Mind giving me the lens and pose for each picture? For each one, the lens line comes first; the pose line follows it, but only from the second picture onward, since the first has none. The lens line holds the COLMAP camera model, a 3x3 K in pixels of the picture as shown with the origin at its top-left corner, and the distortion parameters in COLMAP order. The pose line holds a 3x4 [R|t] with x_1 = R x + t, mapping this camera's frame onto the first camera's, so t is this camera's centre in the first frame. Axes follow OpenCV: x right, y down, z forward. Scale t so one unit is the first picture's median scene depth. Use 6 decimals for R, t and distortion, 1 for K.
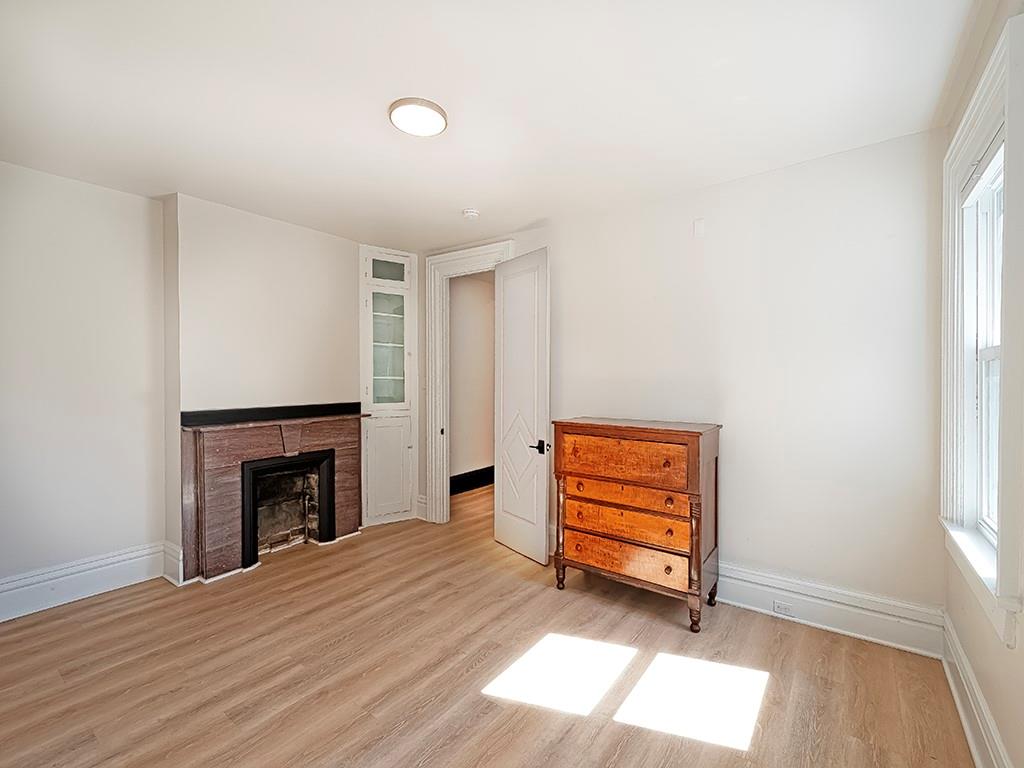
lens RADIAL K [[451.4, 0, 524.1], [0, 451.4, 384.6], [0, 0, 1]] dist [0.001494, 0.000396]
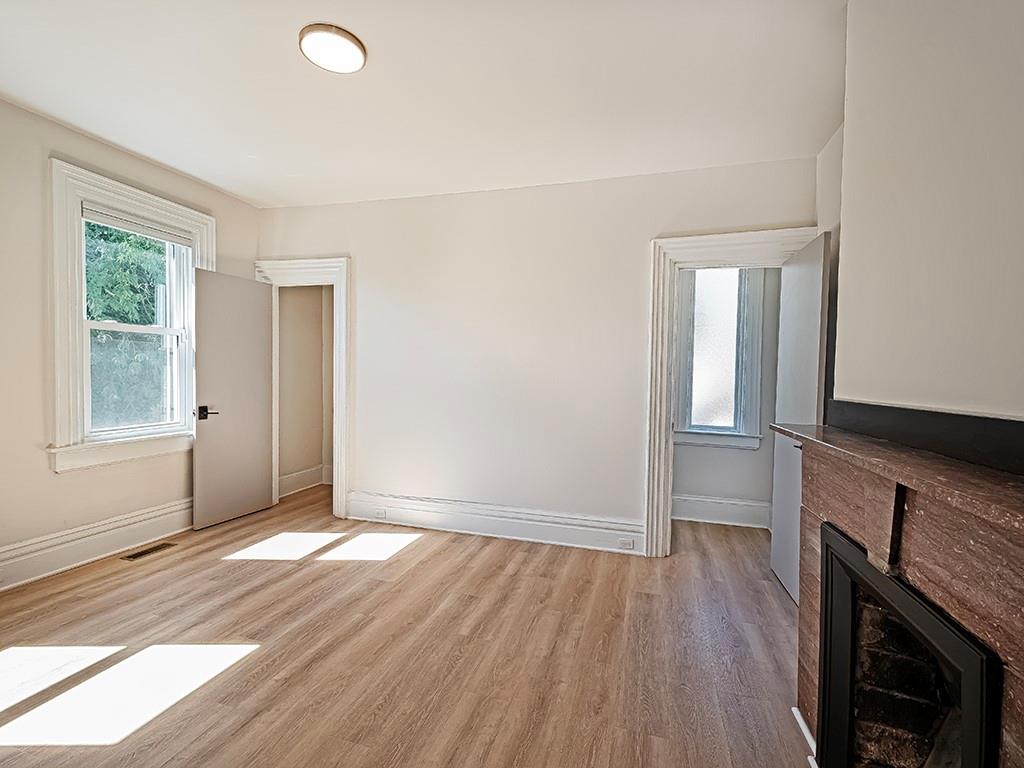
lens RADIAL K [[451.4, 0, 524.1], [0, 451.4, 384.6], [0, 0, 1]] dist [0.001494, 0.000396]
pose [[-0.943060, -0.010026, -0.332470, -0.290449], [-0.024500, 0.998924, 0.039373, 0.039153], [0.331718, 0.045277, -0.942292, 1.984642]]
